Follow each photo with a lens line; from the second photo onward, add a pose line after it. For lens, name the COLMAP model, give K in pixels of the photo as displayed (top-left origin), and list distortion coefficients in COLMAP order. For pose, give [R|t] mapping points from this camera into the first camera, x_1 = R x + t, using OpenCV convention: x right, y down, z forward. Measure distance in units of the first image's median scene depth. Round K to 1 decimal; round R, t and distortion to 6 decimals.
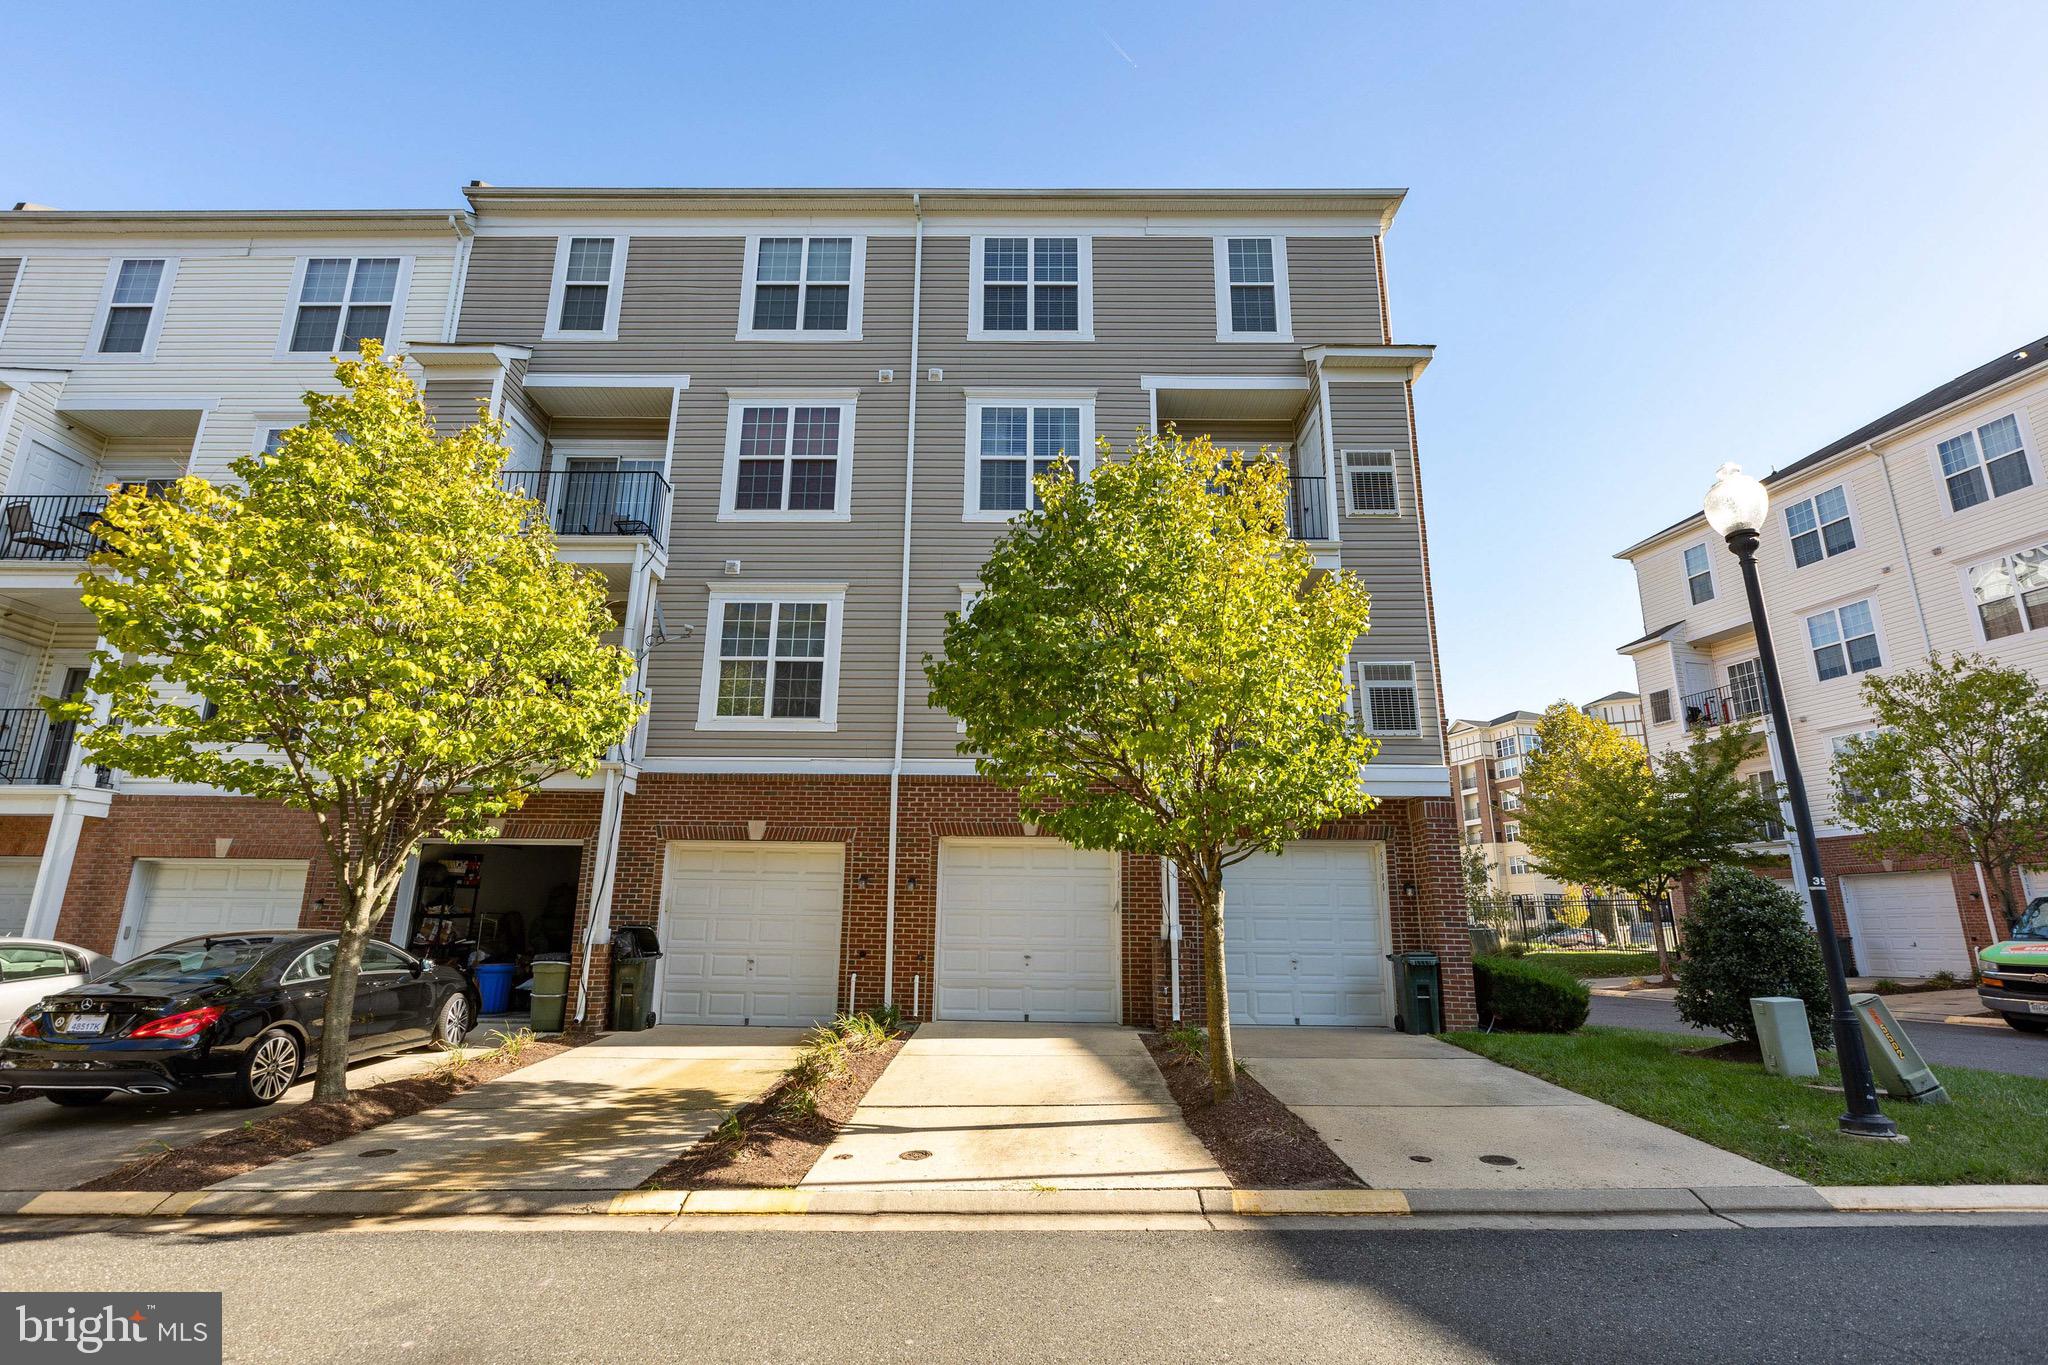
lens RADIAL K [[957.5, 0, 1016.5], [0, 957.5, 683.8], [0, 0, 1]] dist [-0.003939, -0.000276]
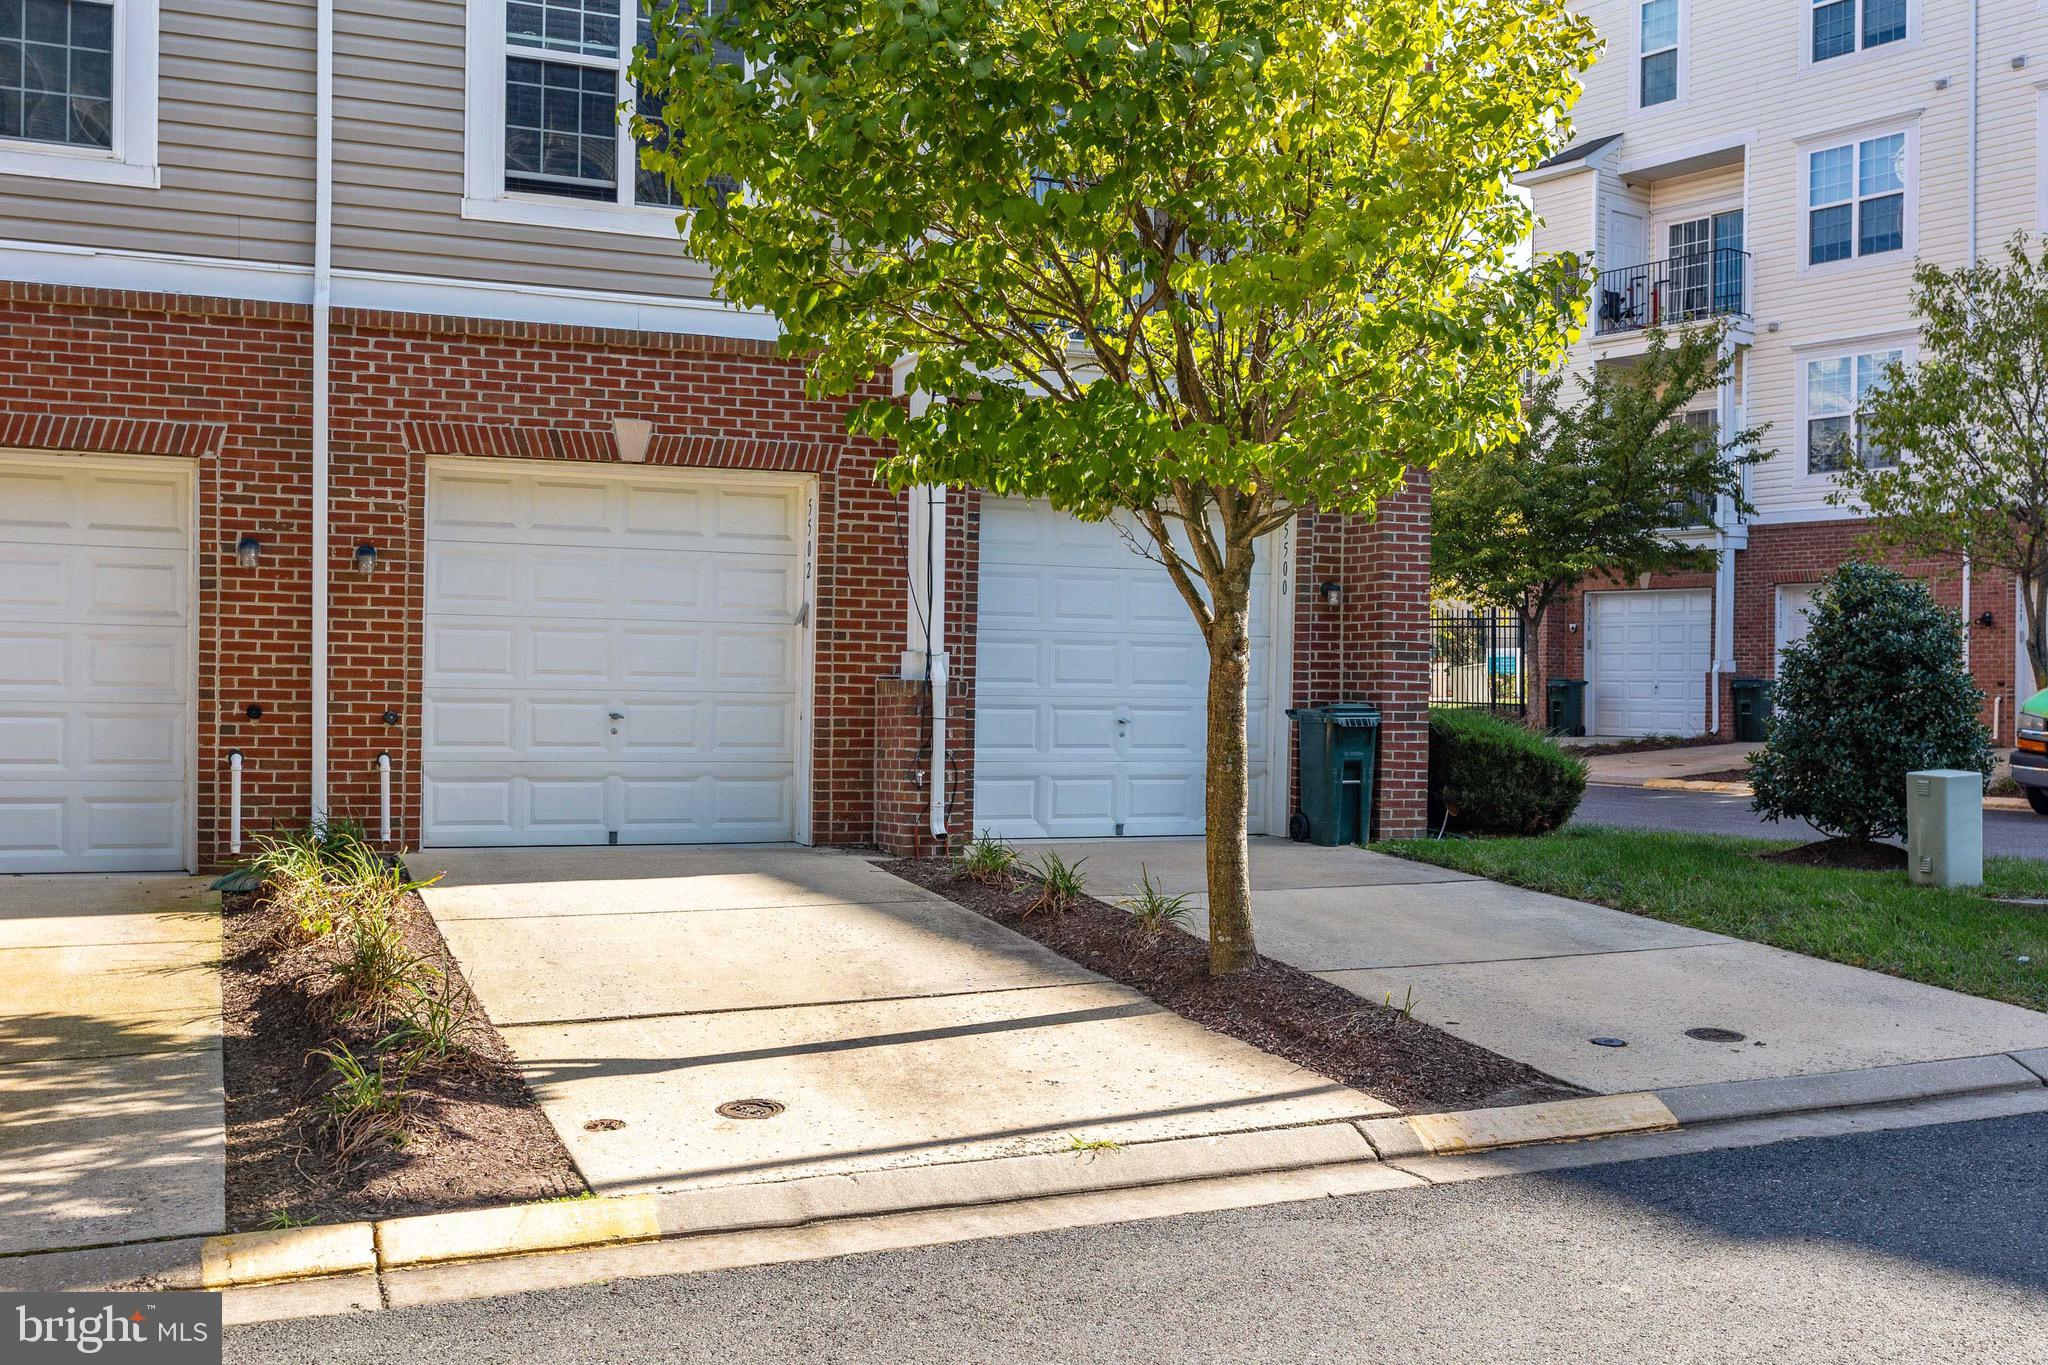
lens RADIAL K [[1967.7, 0, 1026.6], [0, 1967.7, 690.4], [0, 0, 1]] dist [-0.005886, 0.000000]
pose [[0.919462, -0.000524, 0.393179, -0.180970], [-0.102284, 0.965250, 0.240481, 0.017464], [-0.379642, -0.261330, 0.887456, 0.059475]]
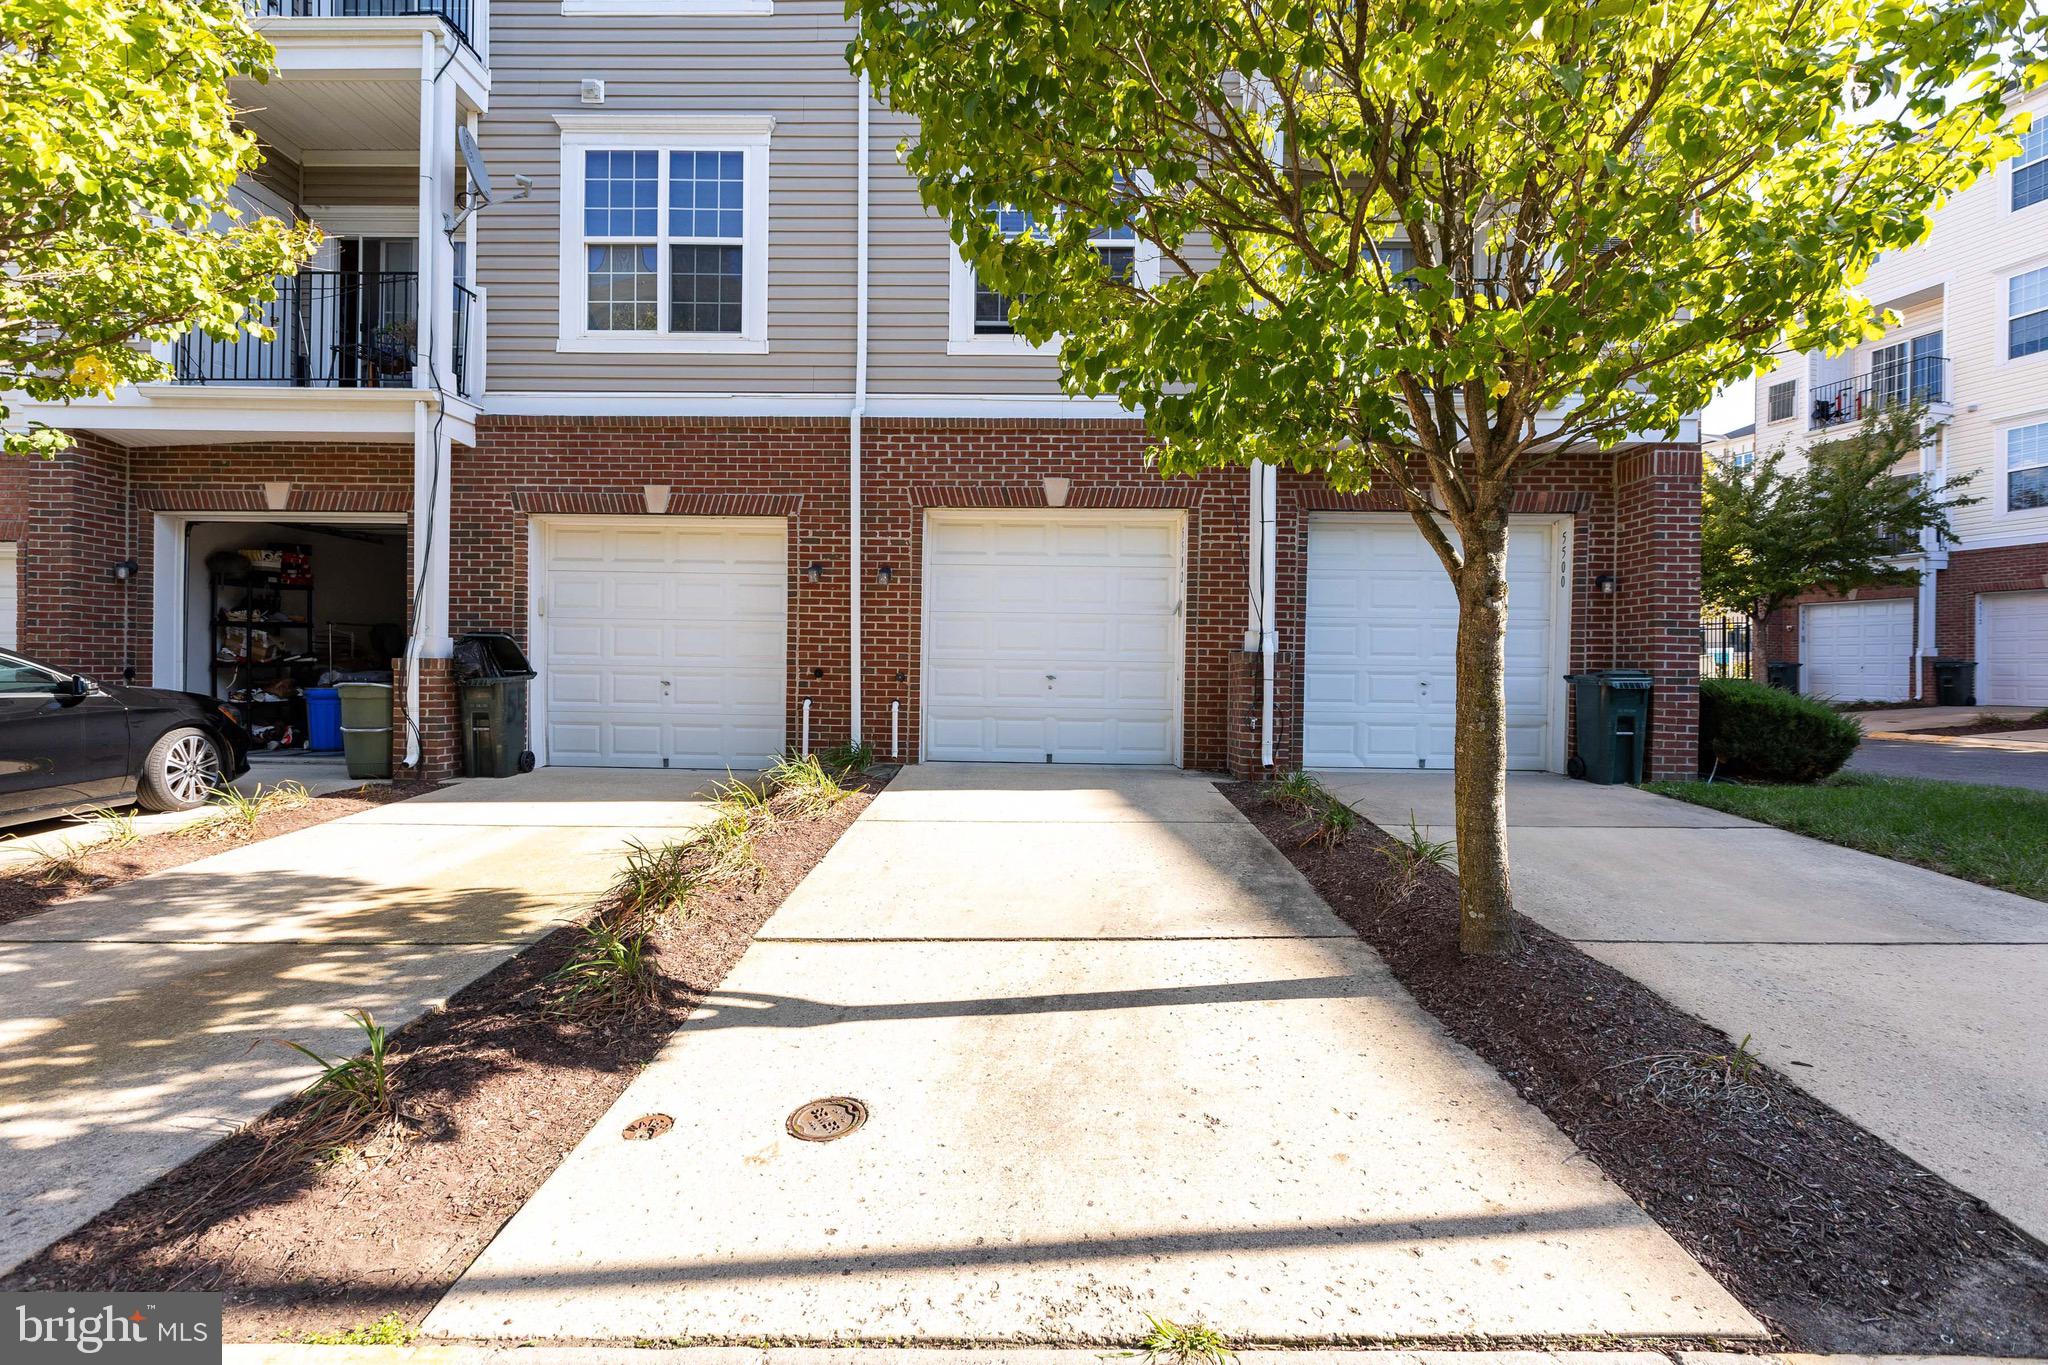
lens RADIAL K [[924.8, 0, 1014.2], [0, 924.8, 667.8], [0, 0, 1]] dist [0.000031, 0.000307]
pose [[0.999978, 0.000535, -0.006634, -0.011163], [0.001177, 0.966828, 0.255427, 0.099577], [0.006550, -0.255429, 0.966806, 0.326053]]
